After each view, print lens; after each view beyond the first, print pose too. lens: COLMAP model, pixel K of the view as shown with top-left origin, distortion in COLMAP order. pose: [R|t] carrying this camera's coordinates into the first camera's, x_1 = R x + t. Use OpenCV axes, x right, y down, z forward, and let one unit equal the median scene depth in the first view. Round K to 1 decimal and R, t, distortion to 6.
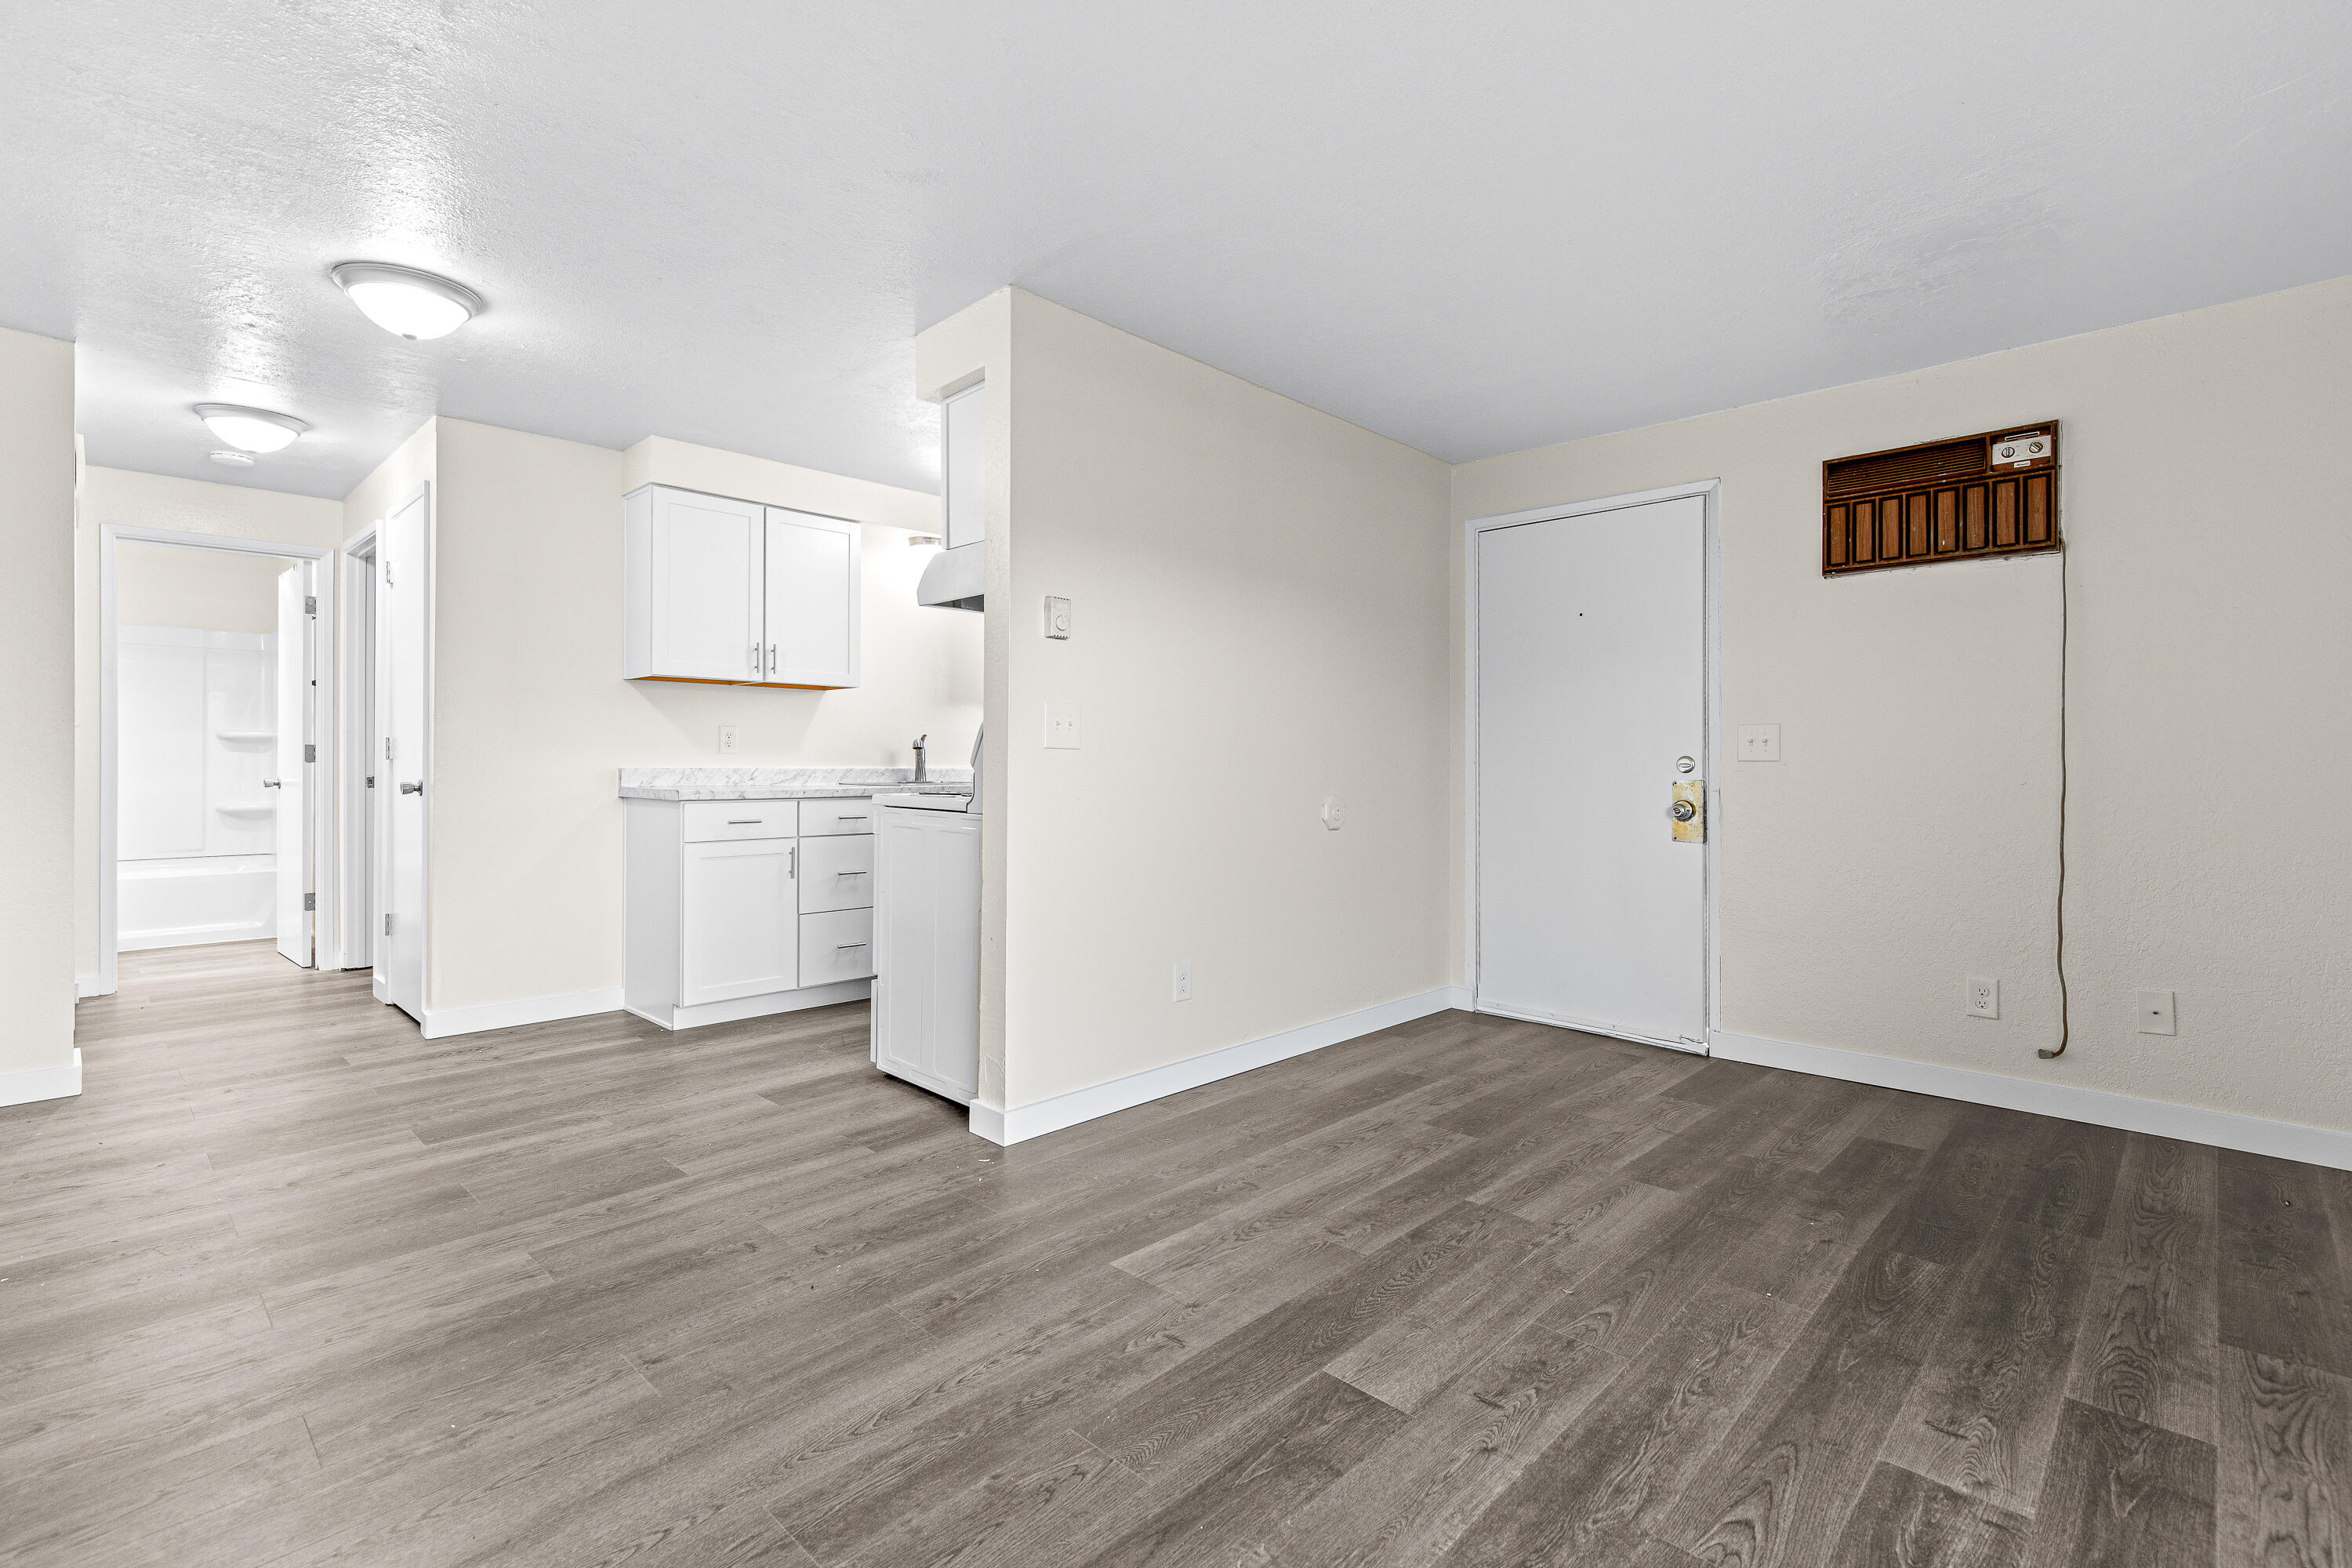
lens RADIAL K [[1073.2, 0, 1179.1], [0, 1073.2, 770.9], [0, 0, 1]] dist [-0.003138, -0.000537]
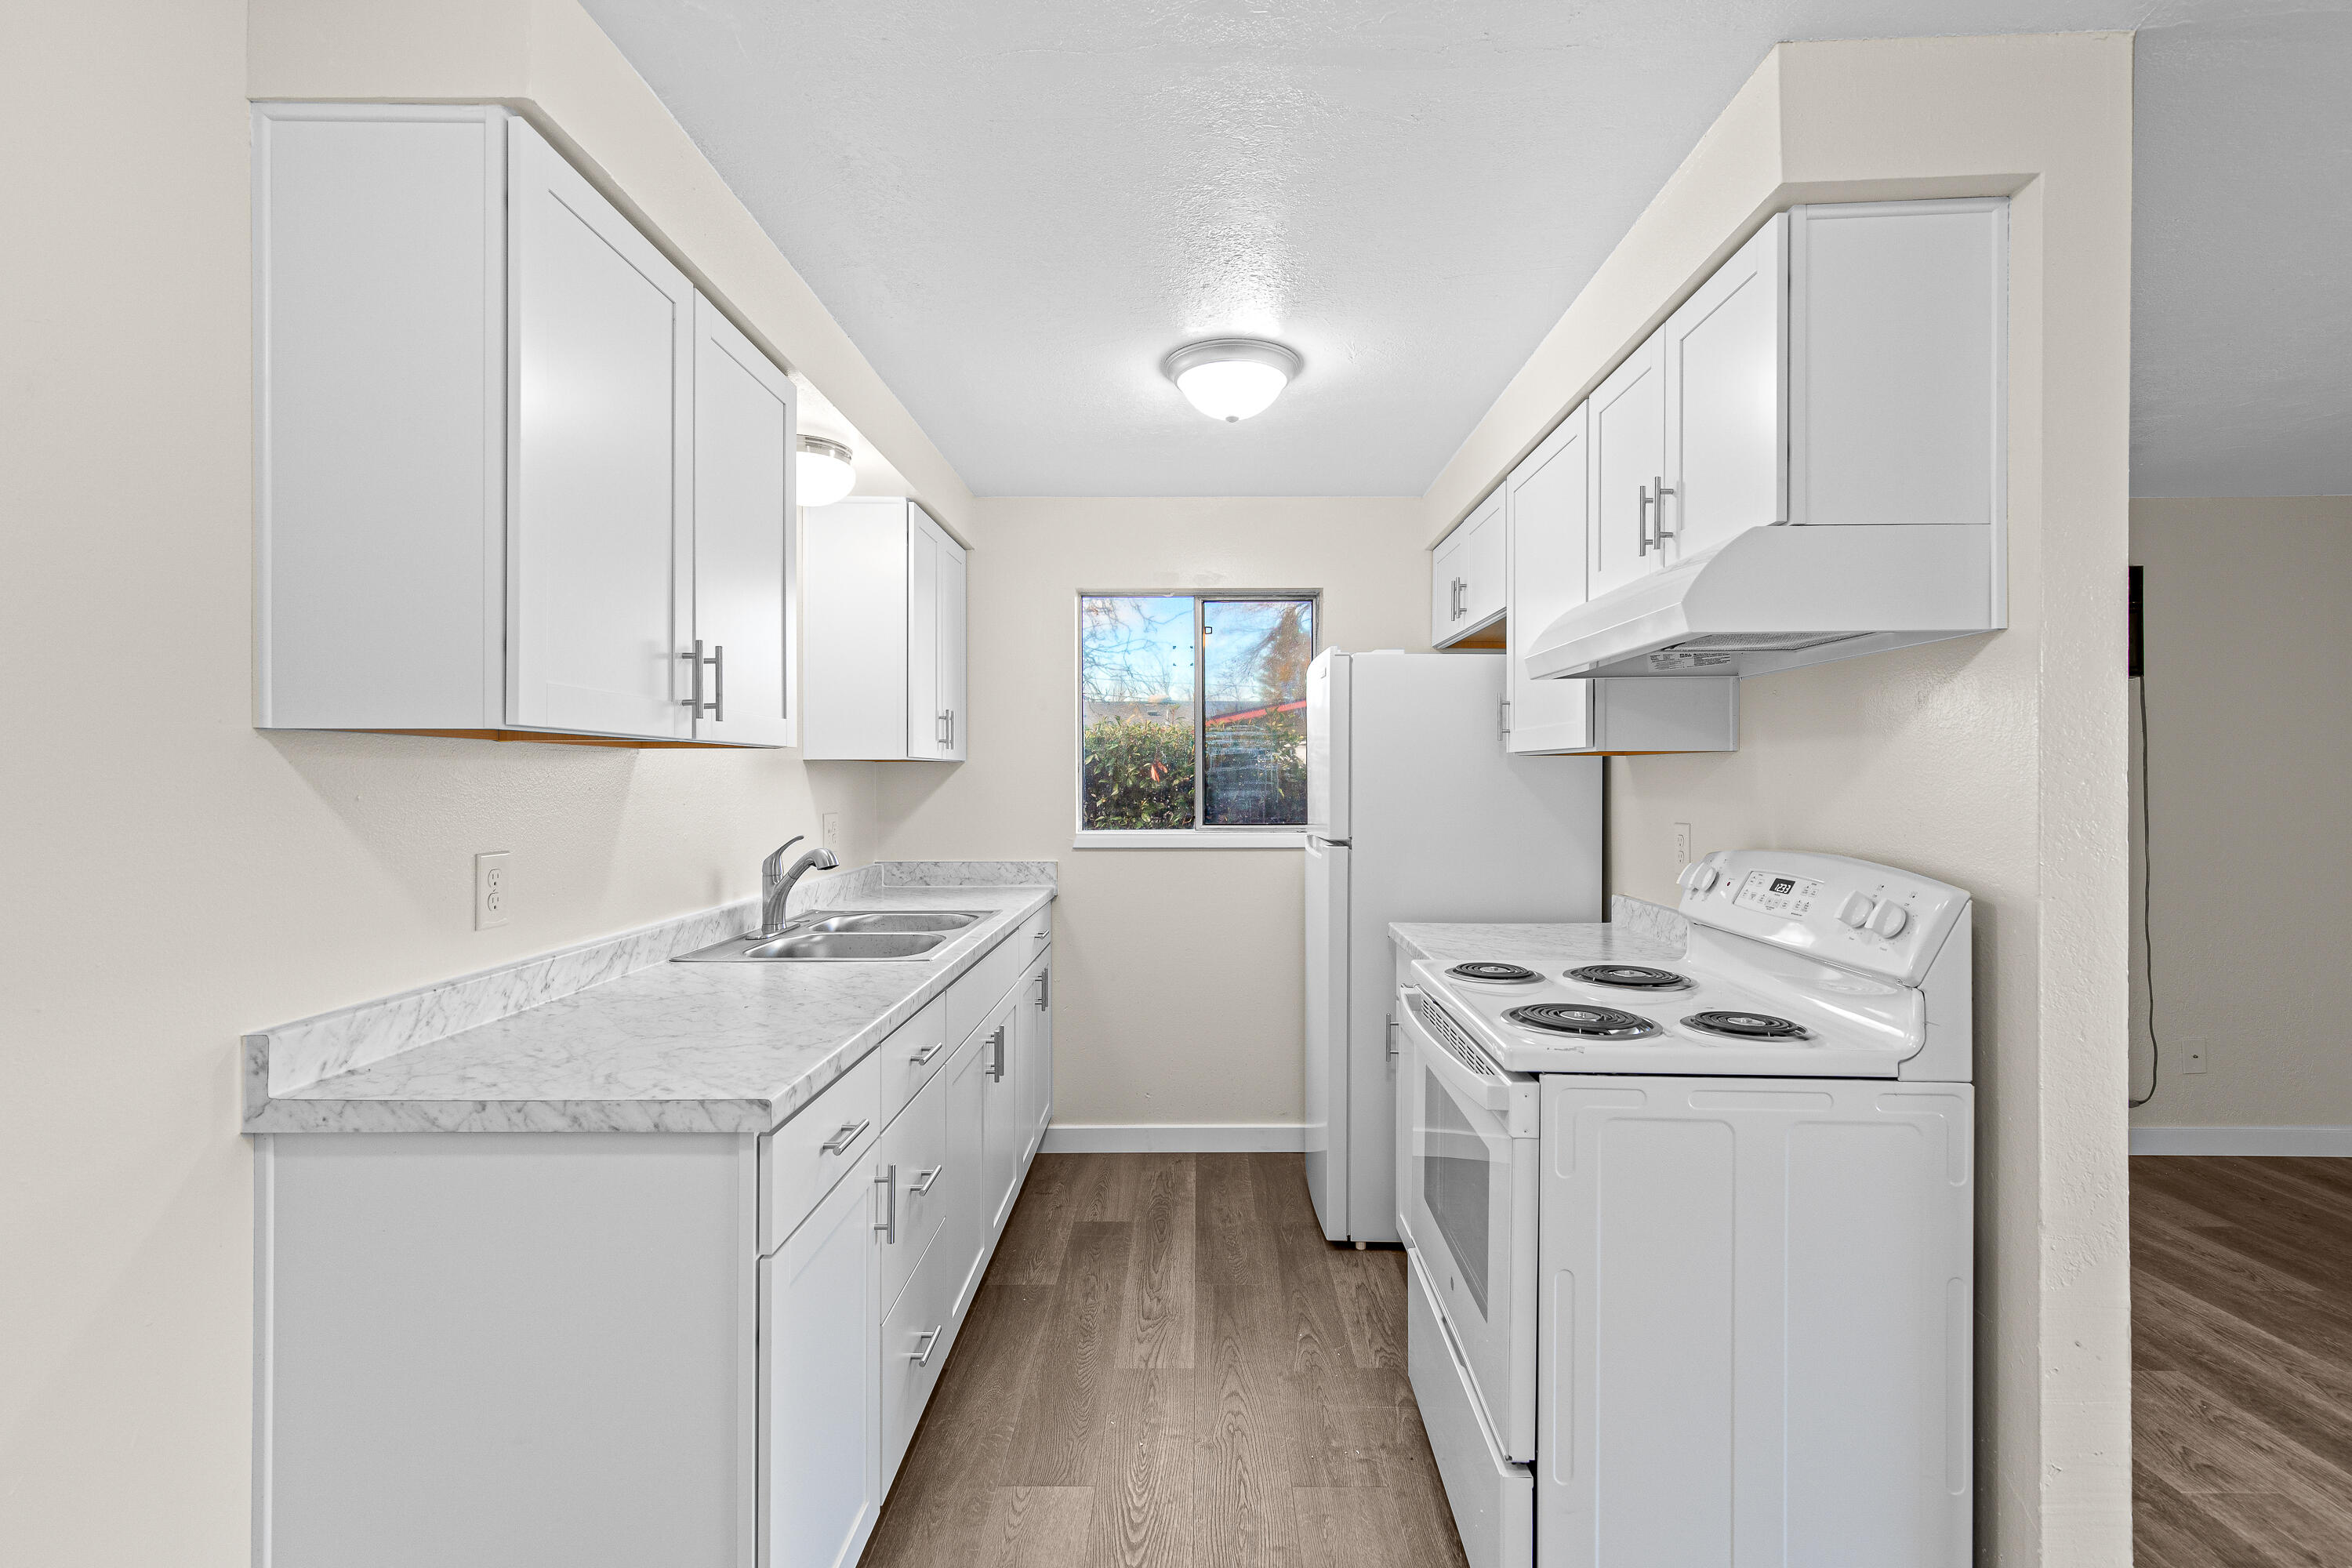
lens RADIAL K [[1073.2, 0, 1178.9], [0, 1073.2, 780.5], [0, 0, 1]] dist [-0.003138, -0.000537]
pose [[0.725642, -0.003863, 0.688062, -0.537108], [0.007569, 0.999969, -0.002368, -0.068266], [-0.688031, 0.006926, 0.725648, 0.618410]]
